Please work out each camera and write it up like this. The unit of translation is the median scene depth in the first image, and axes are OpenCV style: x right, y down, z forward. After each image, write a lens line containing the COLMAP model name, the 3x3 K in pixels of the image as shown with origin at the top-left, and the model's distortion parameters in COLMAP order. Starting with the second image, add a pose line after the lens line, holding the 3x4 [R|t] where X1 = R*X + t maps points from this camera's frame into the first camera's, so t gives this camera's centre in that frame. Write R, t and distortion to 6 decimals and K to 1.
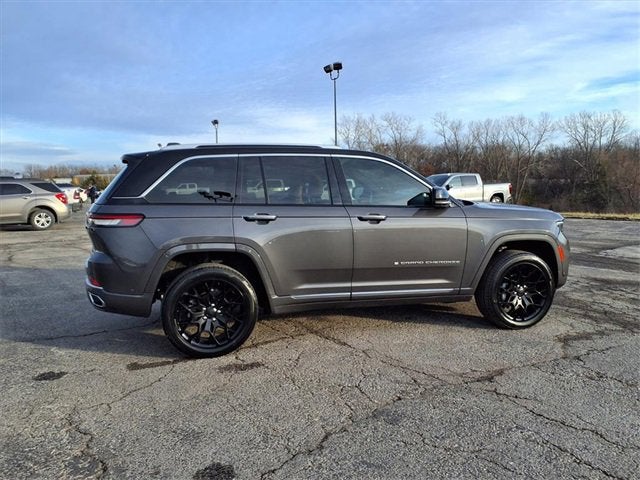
lens RADIAL K [[515.9, 0, 319.4], [0, 515.9, 240.6], [0, 0, 1]] dist [0.007592, -0.009431]
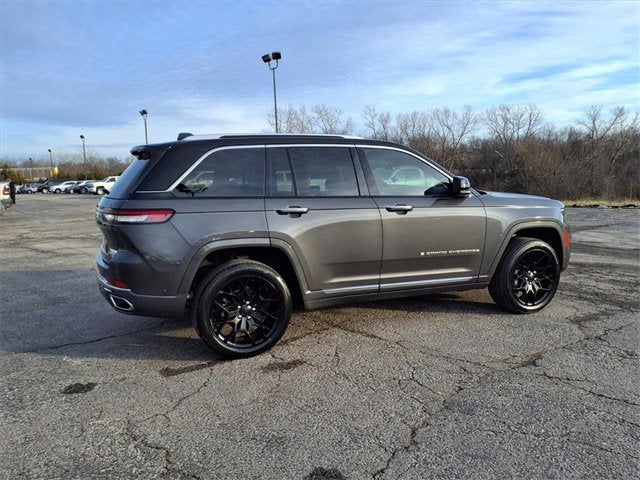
lens RADIAL K [[514.0, 0, 318.3], [0, 514.0, 242.9], [0, 0, 1]] dist [0.015674, -0.014926]
pose [[0.990955, -0.027858, 0.131269, -0.184239], [0.025226, 0.999447, 0.021665, -0.003401], [-0.131800, -0.018157, 0.991110, 0.037643]]
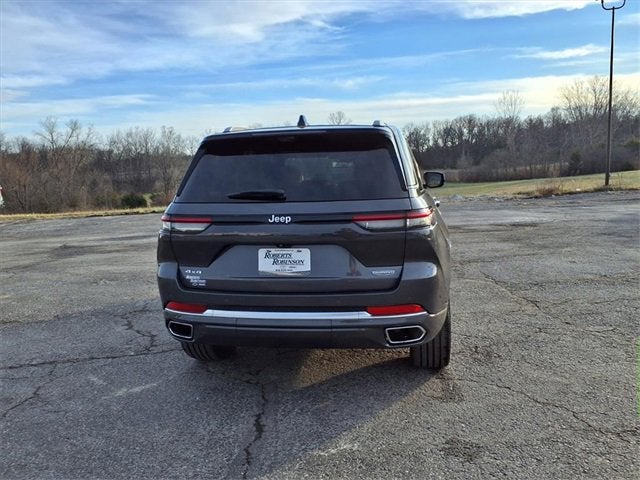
lens RADIAL K [[522.0, 0, 317.5], [0, 522.0, 237.0], [0, 0, 1]] dist [0.009760, -0.009559]
pose [[0.440990, -0.118014, 0.889720, -1.012380], [0.129723, 0.989289, 0.066924, -0.071399], [-0.888088, 0.085905, 0.451575, 0.716285]]
